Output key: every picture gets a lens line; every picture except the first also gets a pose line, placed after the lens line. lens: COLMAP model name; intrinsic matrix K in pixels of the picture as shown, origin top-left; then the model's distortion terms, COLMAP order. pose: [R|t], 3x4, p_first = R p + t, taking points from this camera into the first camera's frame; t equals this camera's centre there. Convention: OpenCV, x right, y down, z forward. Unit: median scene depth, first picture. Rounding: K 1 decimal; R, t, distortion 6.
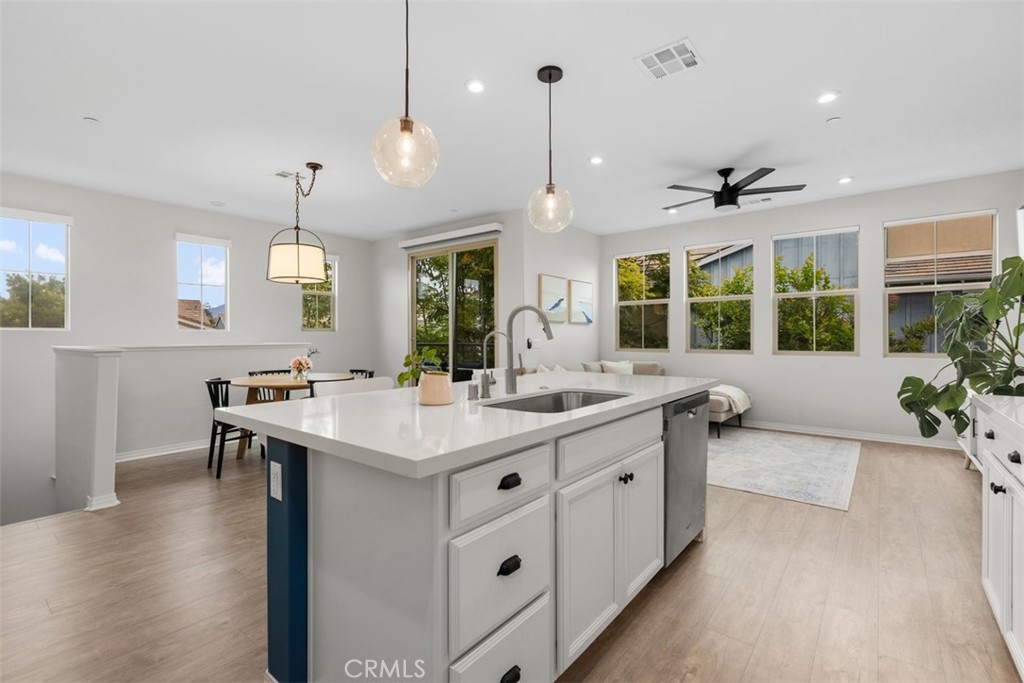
lens RADIAL K [[463.4, 0, 510.9], [0, 463.4, 337.2], [0, 0, 1]] dist [0.002726, 0.000447]
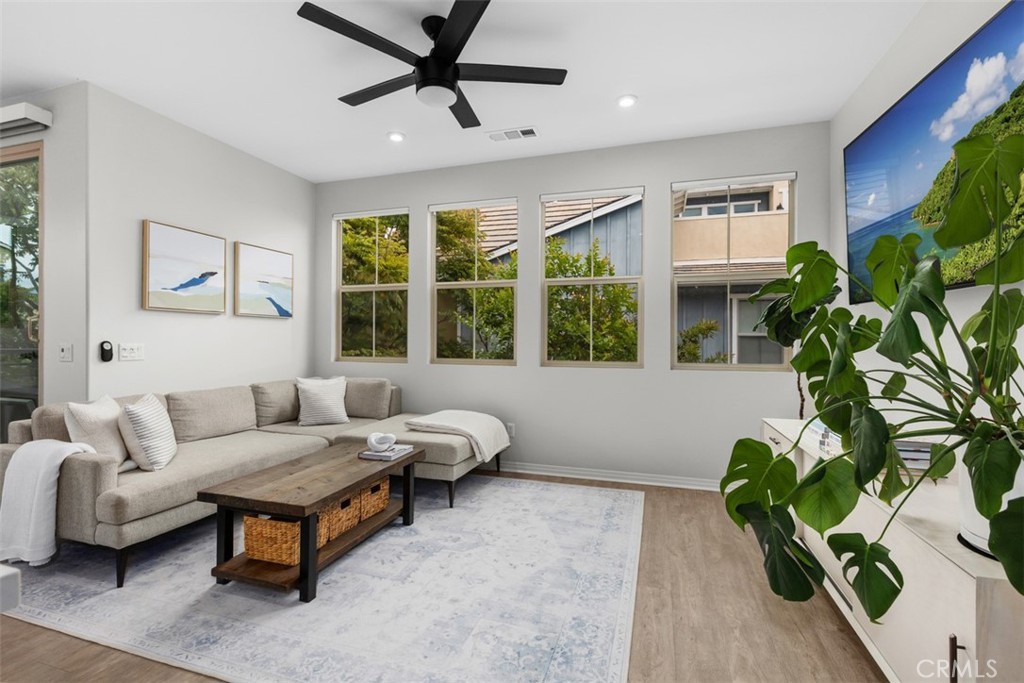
lens RADIAL K [[463.4, 0, 510.6], [0, 463.4, 339.8], [0, 0, 1]] dist [0.002726, 0.000447]
pose [[0.934081, 0.005867, 0.357012, 0.271915], [-0.005820, 0.999982, -0.001206, -0.000919], [-0.357013, -0.000952, 0.934099, 0.362727]]
